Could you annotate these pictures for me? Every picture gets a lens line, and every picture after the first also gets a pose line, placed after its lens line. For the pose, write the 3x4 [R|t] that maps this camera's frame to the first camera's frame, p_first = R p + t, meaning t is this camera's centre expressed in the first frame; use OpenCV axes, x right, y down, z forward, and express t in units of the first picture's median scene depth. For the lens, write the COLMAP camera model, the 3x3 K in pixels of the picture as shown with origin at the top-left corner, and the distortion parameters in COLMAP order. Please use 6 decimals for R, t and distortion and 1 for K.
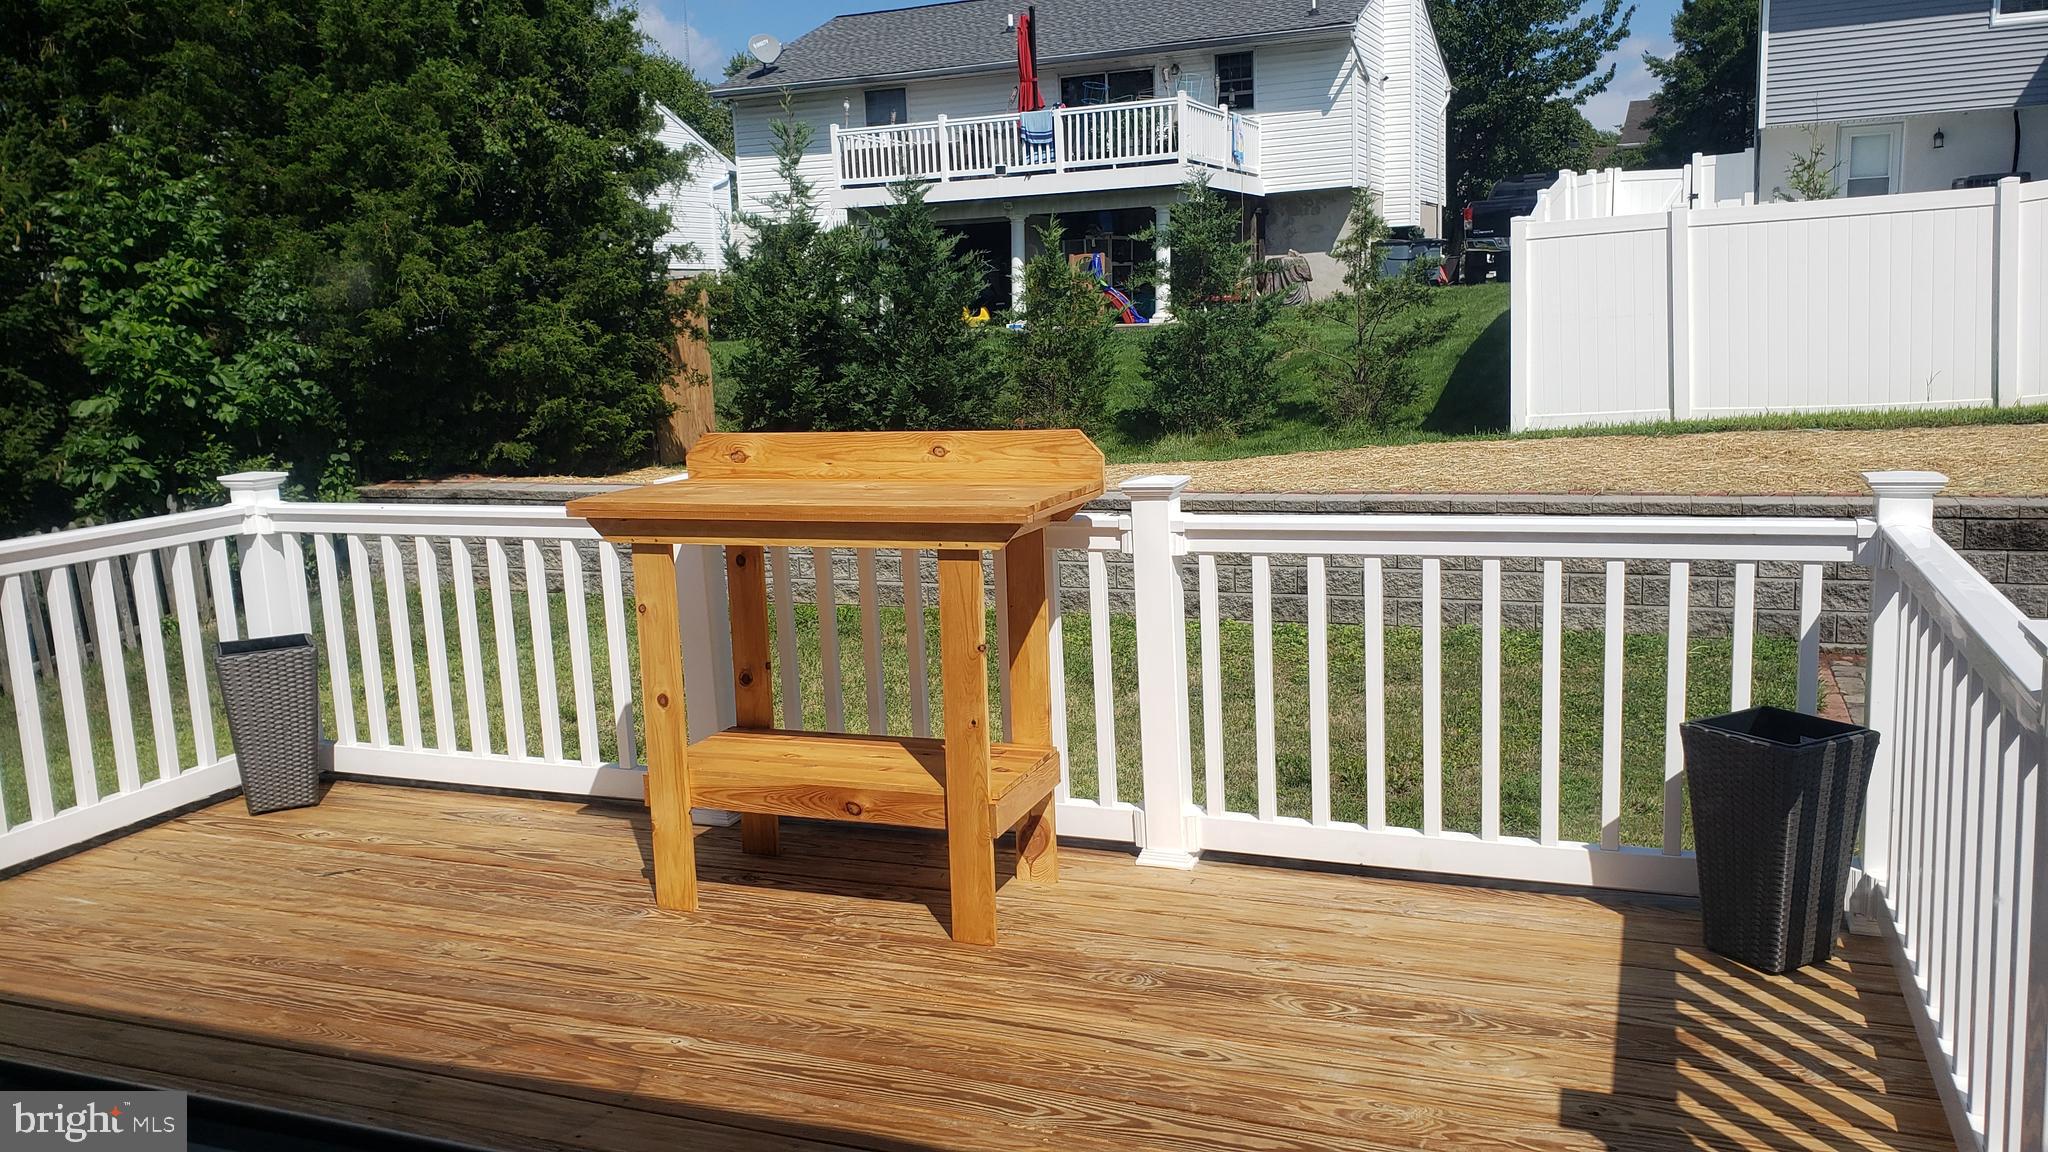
lens RADIAL K [[1591.7, 0, 1024.0], [0, 1591.7, 576.0], [0, 0, 1]] dist [0.017803, 0.002191]
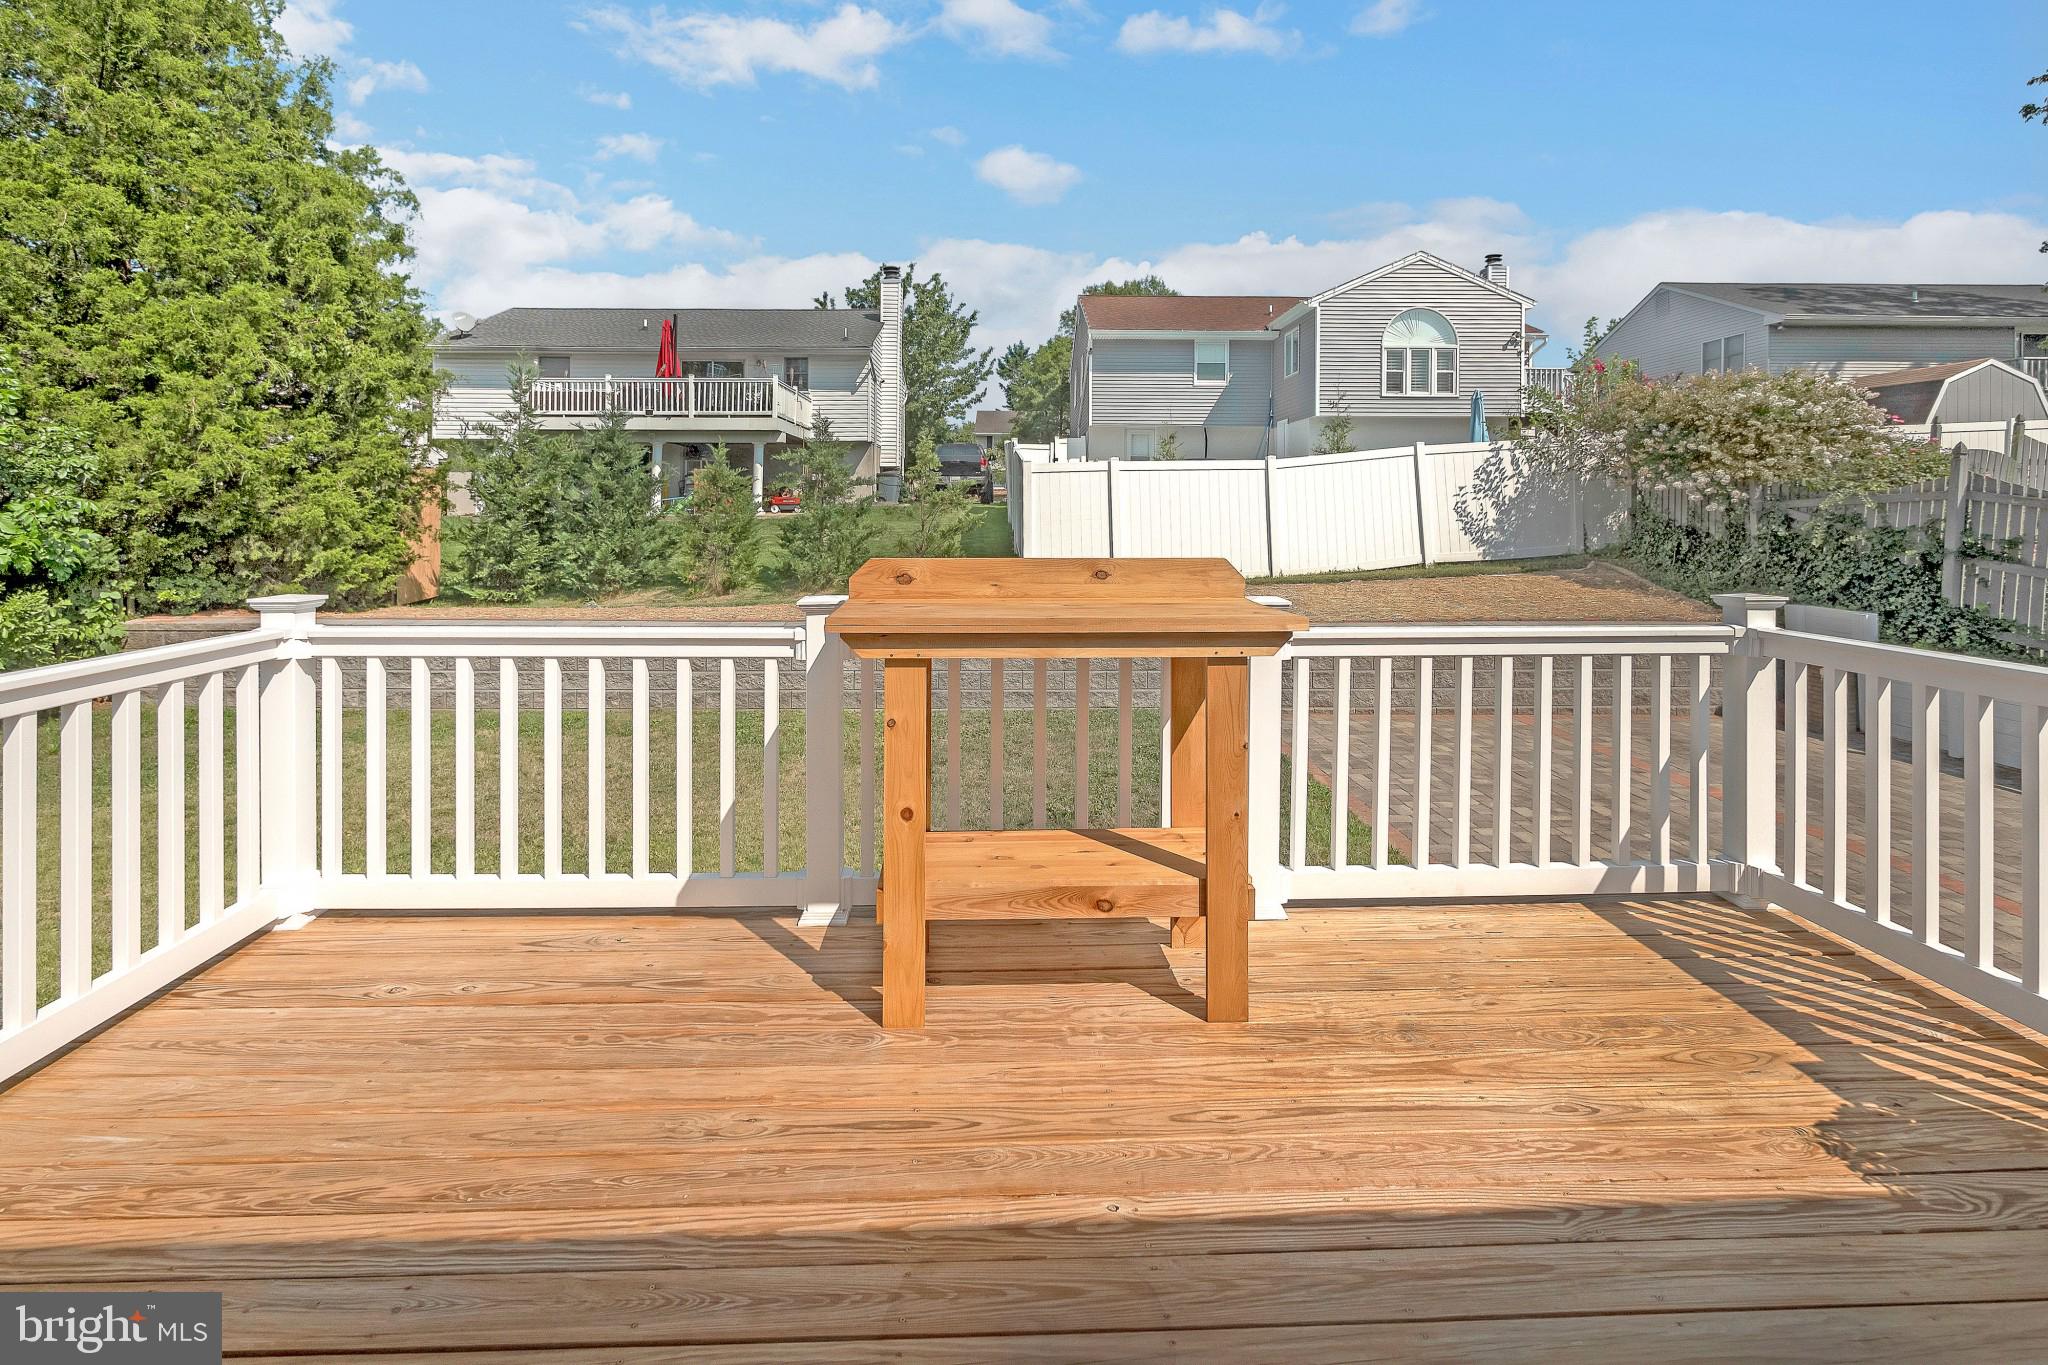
lens RADIAL K [[950.2, 0, 1020.3], [0, 950.2, 521.7], [0, 0, 1]] dist [-0.006038, -0.000418]
pose [[0.912697, 0.038414, 0.406828, -0.116805], [0.027323, 0.987607, -0.154552, -0.002918], [-0.407723, 0.152175, 0.900336, 0.111546]]
